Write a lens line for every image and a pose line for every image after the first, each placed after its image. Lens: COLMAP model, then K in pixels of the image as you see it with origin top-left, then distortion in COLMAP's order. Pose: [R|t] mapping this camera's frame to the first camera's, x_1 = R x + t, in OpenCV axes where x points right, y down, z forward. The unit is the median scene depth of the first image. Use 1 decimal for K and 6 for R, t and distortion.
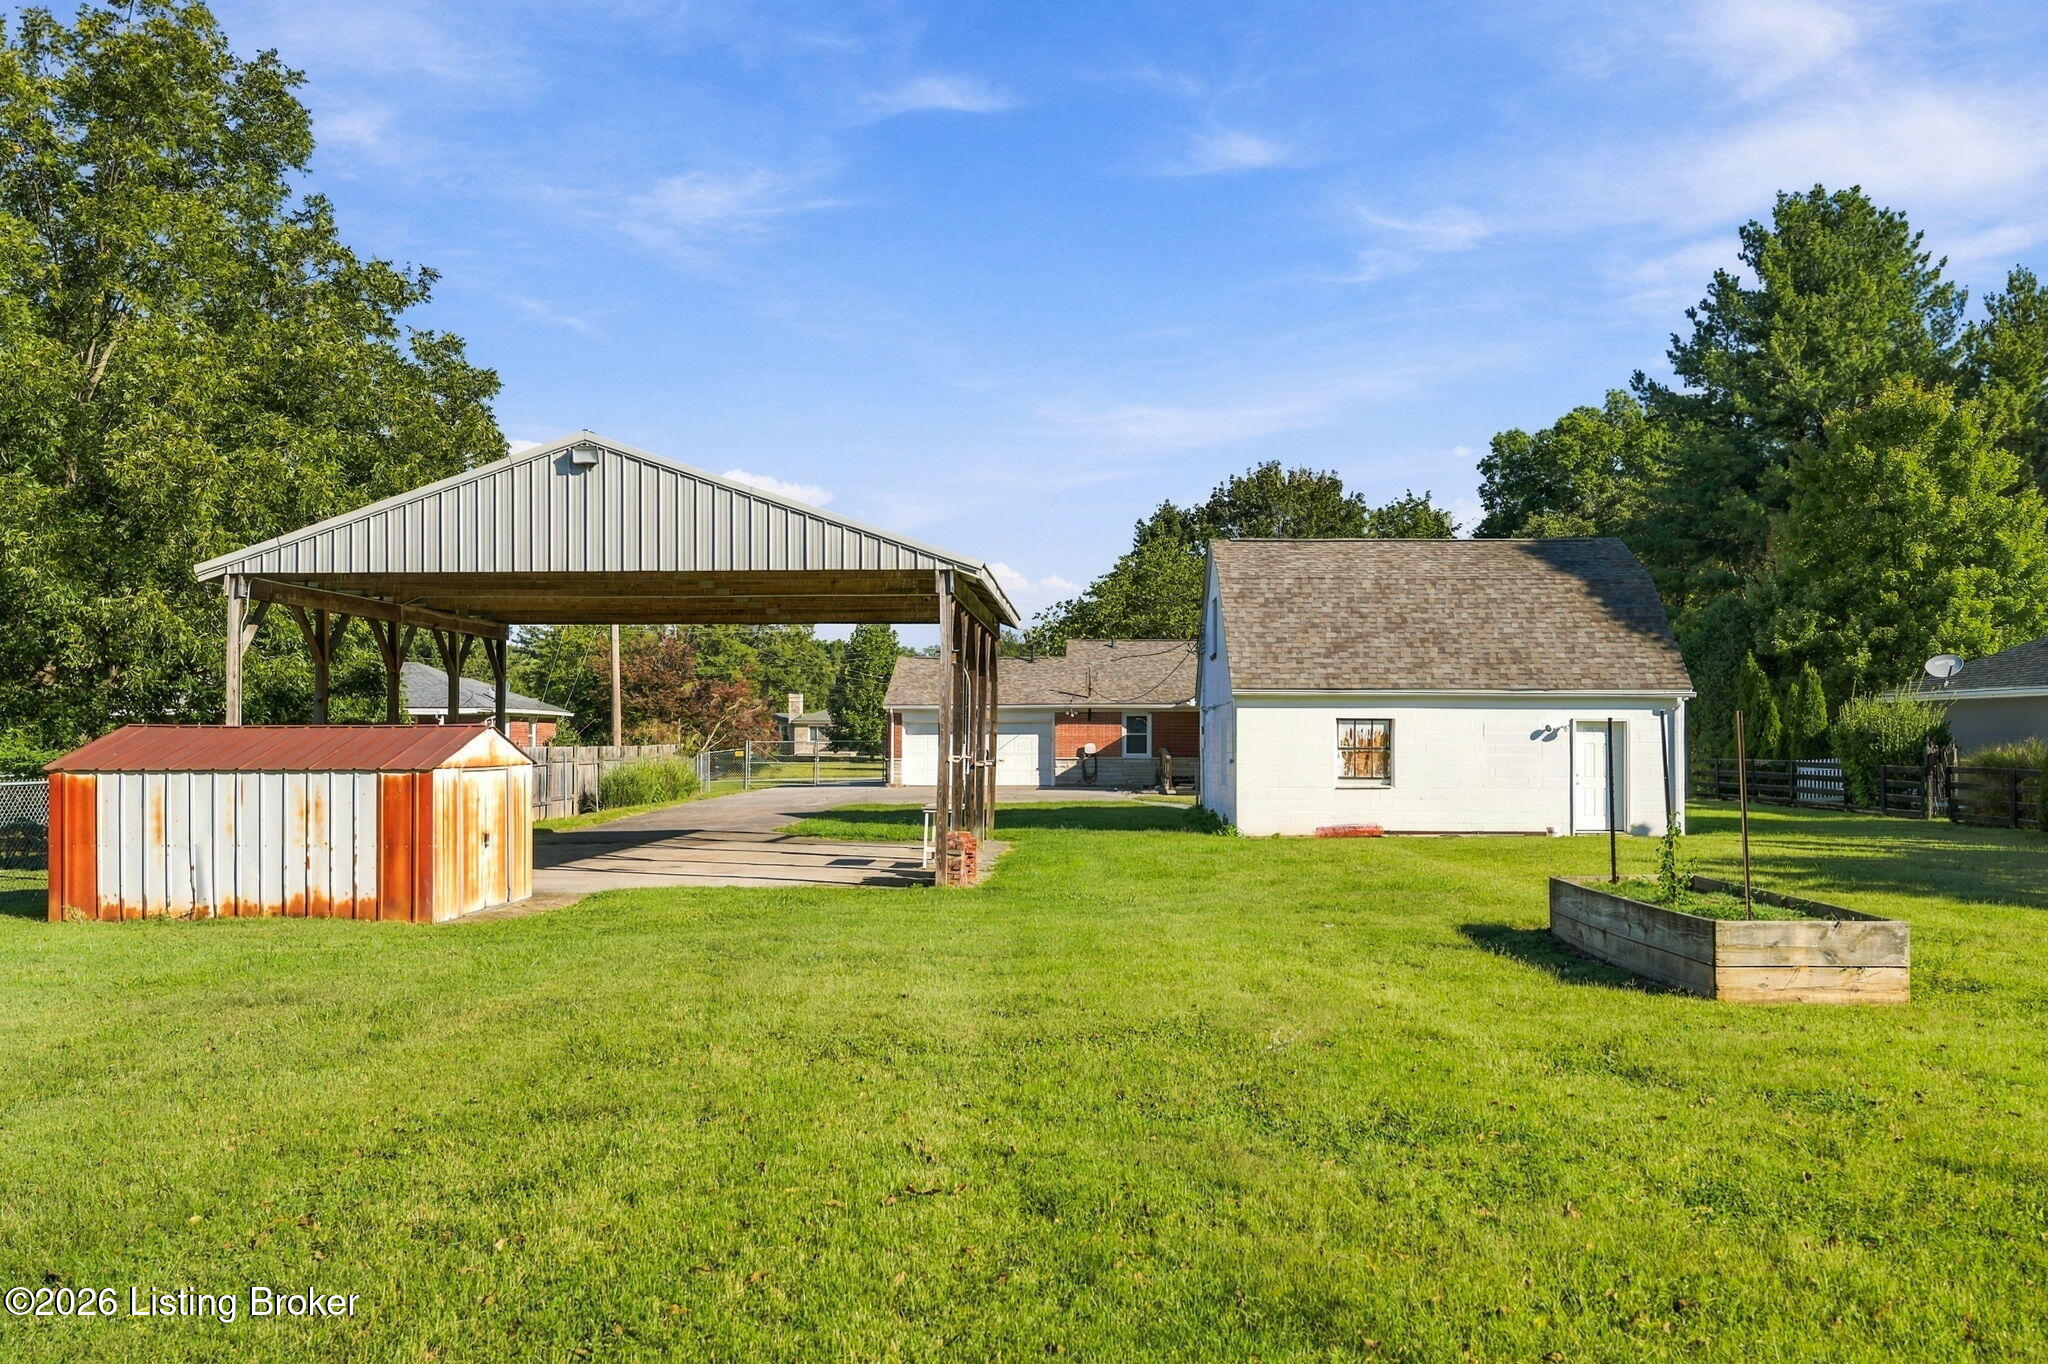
lens RADIAL K [[1685.4, 0, 1024.0], [0, 1685.4, 682.0], [0, 0, 1]] dist [-0.002207, 0.007845]
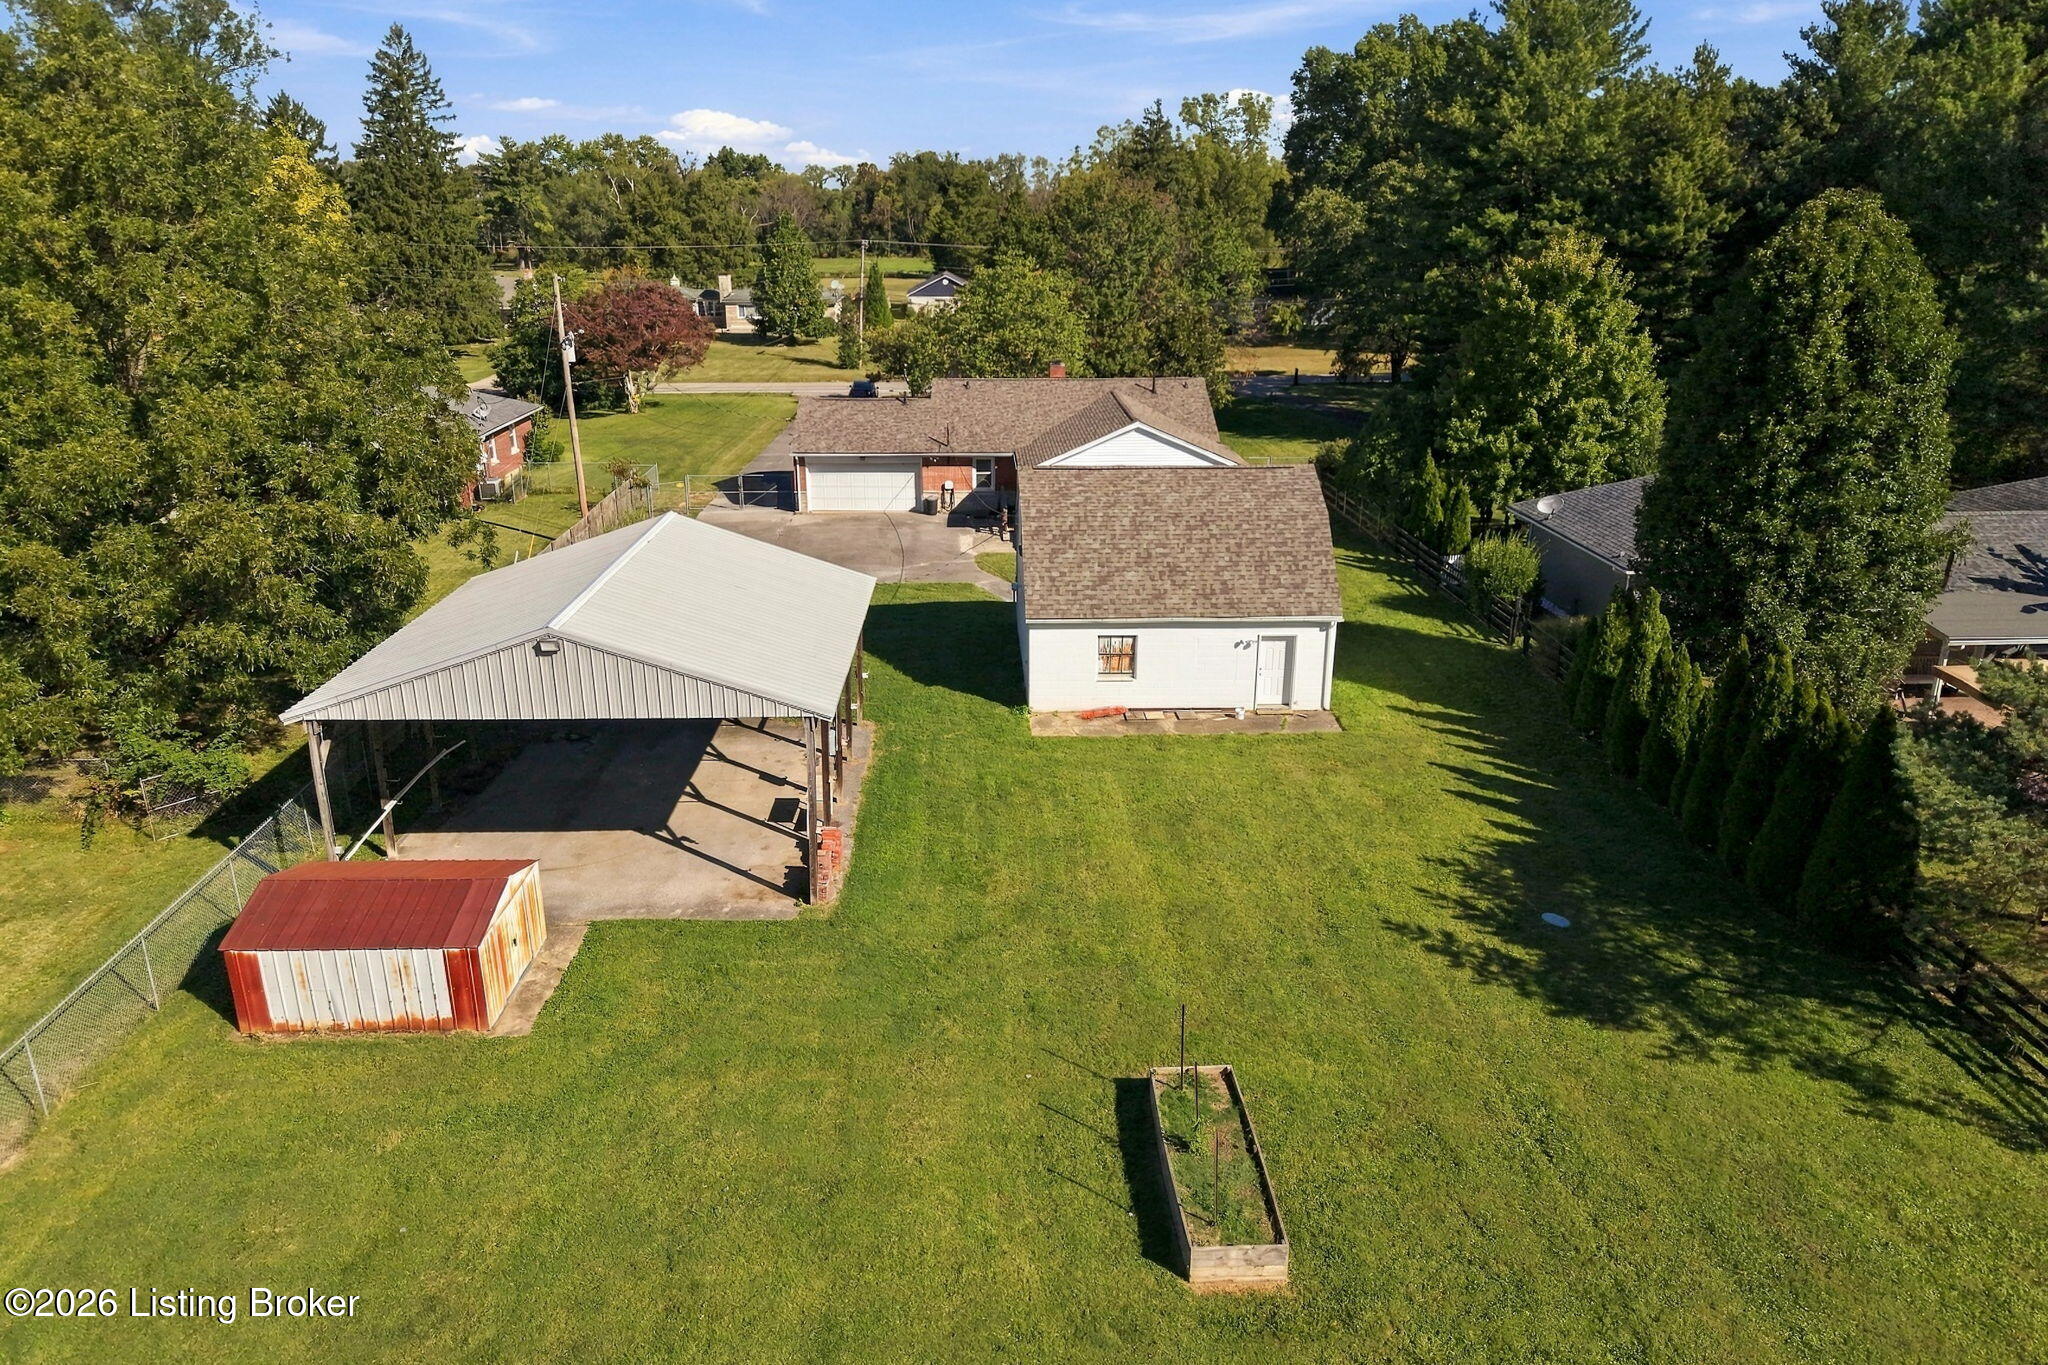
lens RADIAL K [[1329.4, 0, 1023.5], [0, 1329.4, 656.2], [0, 0, 1]] dist [0.074872, -0.107281]
pose [[0.997305, -0.026228, 0.068514, 0.041840], [0.003003, 0.947722, 0.319084, -0.316609], [-0.073301, -0.318019, 0.945247, -0.074674]]
